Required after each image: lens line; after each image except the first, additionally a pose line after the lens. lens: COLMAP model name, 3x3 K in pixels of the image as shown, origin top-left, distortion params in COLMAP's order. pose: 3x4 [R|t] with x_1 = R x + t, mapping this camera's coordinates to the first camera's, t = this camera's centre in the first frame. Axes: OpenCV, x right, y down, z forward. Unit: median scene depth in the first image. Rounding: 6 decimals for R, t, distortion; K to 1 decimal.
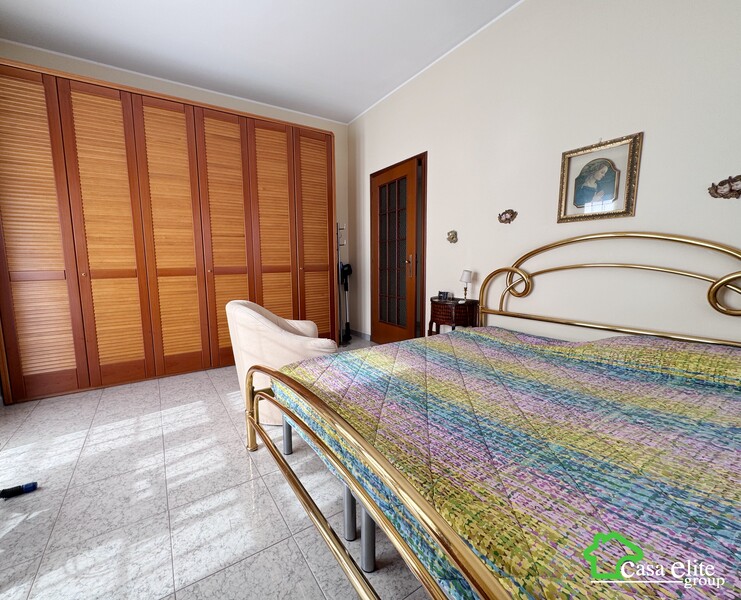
lens RADIAL K [[339.4, 0, 366.3], [0, 339.4, 300.8], [0, 0, 1]] dist [-0.000898, -0.000848]
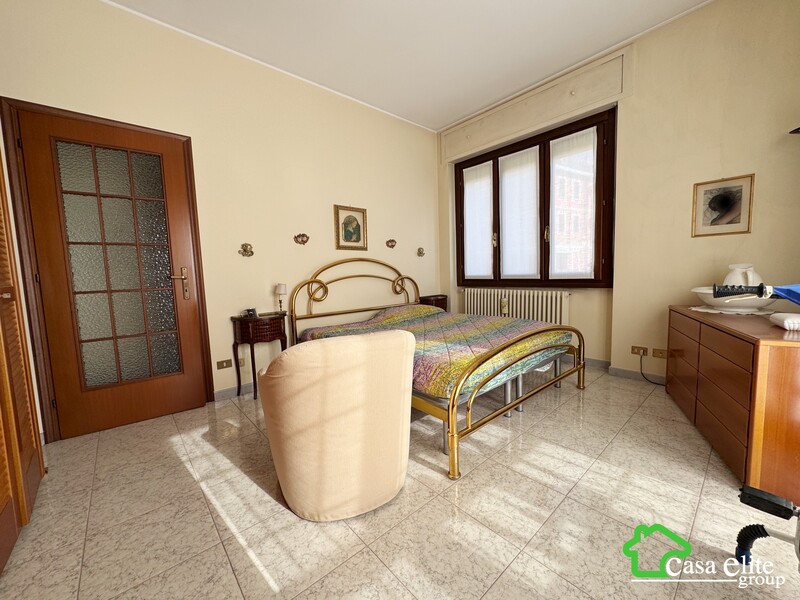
lens RADIAL K [[319.3, 0, 395.3], [0, 319.3, 299.0], [0, 0, 1]] dist [-0.000749, 0.000463]
pose [[-0.165596, -0.060765, 0.984320, -0.953158], [0.146907, 0.985444, 0.085549, -0.097164], [-0.975190, 0.158770, -0.154258, 1.046330]]
